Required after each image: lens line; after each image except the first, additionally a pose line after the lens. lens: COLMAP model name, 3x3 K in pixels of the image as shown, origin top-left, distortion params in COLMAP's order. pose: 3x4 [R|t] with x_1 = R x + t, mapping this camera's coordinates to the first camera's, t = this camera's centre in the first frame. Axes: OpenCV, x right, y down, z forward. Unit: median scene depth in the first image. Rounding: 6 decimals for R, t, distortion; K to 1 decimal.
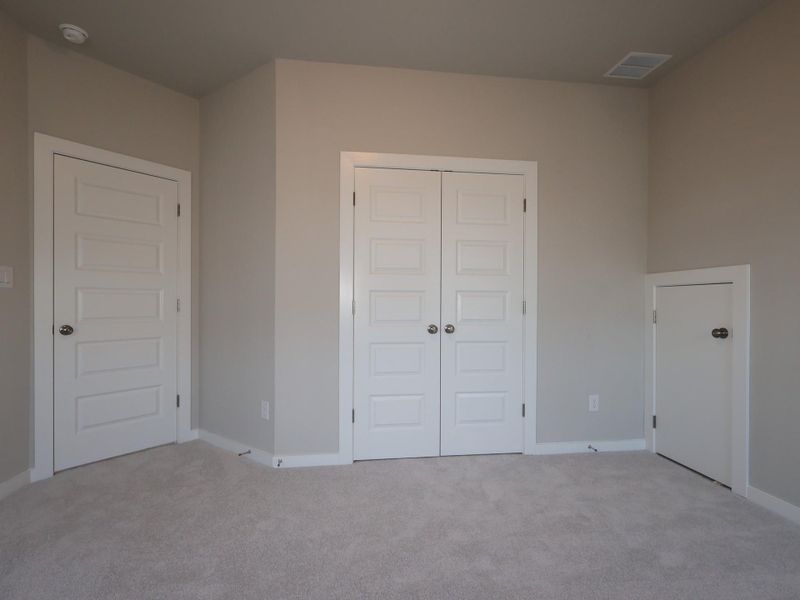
lens RADIAL K [[416.2, 0, 400.0], [0, 416.2, 300.0], [0, 0, 1]] dist [-0.002411, -0.000358]
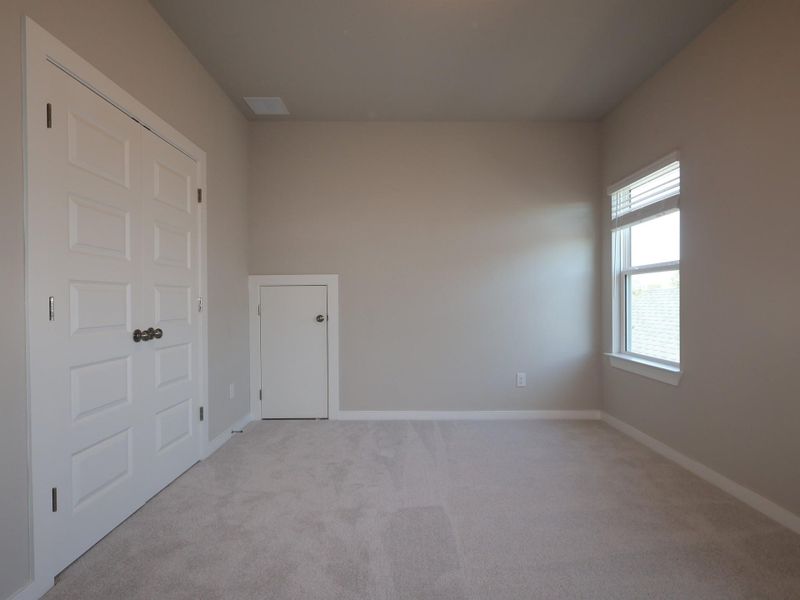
lens RADIAL K [[416.2, 0, 400.0], [0, 416.2, 300.0], [0, 0, 1]] dist [-0.002411, -0.000358]
pose [[0.131700, -0.006515, 0.991268, -0.574110], [0.002371, 0.999978, 0.006257, 0.003099], [-0.991287, 0.001527, 0.131712, 0.433325]]
